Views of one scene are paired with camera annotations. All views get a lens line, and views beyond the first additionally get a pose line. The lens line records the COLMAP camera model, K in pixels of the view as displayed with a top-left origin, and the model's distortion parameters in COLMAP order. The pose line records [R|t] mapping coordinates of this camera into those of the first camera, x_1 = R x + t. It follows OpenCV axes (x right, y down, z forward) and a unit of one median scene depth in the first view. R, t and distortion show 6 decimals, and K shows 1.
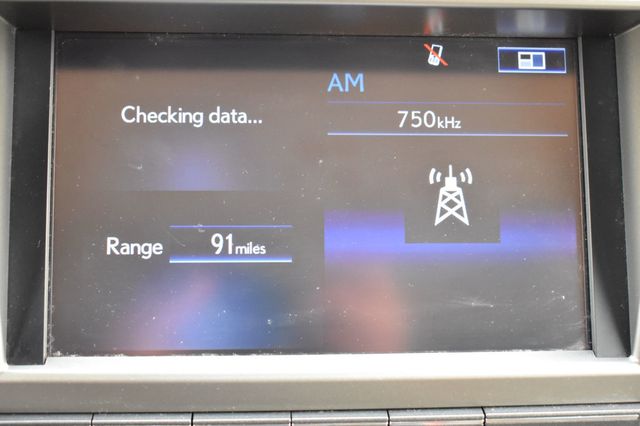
lens RADIAL K [[913.8, 0, 321.2], [0, 913.8, 209.6], [0, 0, 1]] dist [-0.057093, 0.000000]
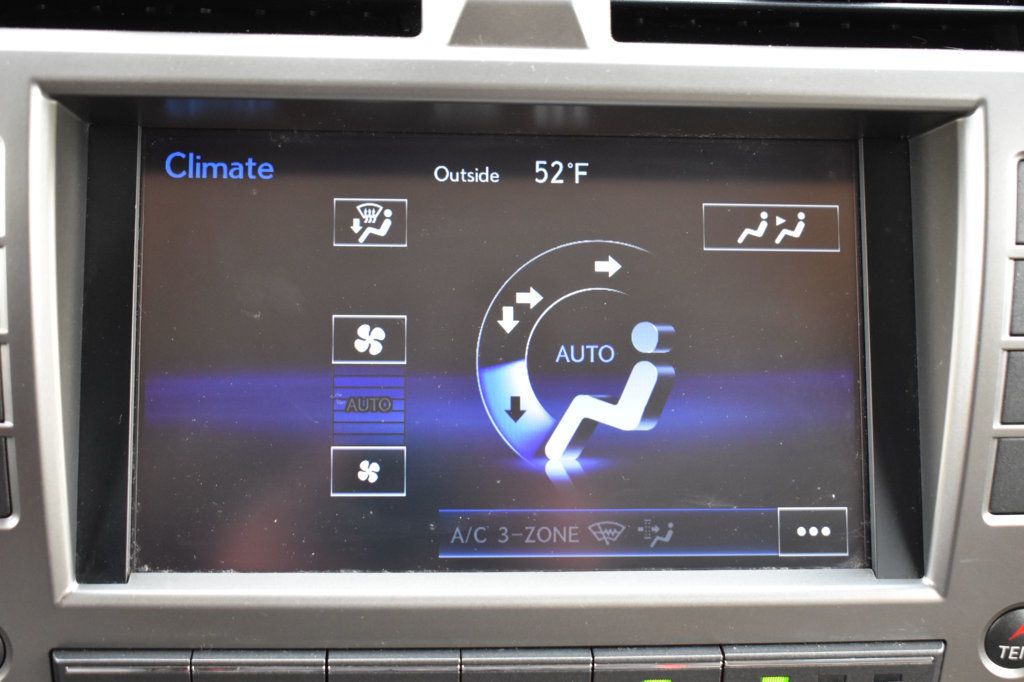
lens RADIAL K [[1462.0, 0, 514.5], [0, 1462.0, 337.5], [0, 0, 1]] dist [-0.057093, 0.000000]
pose [[0.999960, 0.007897, 0.004164, 0.003417], [-0.007903, 0.999968, 0.001433, -0.031518], [-0.004153, -0.001465, 0.999990, -0.174737]]
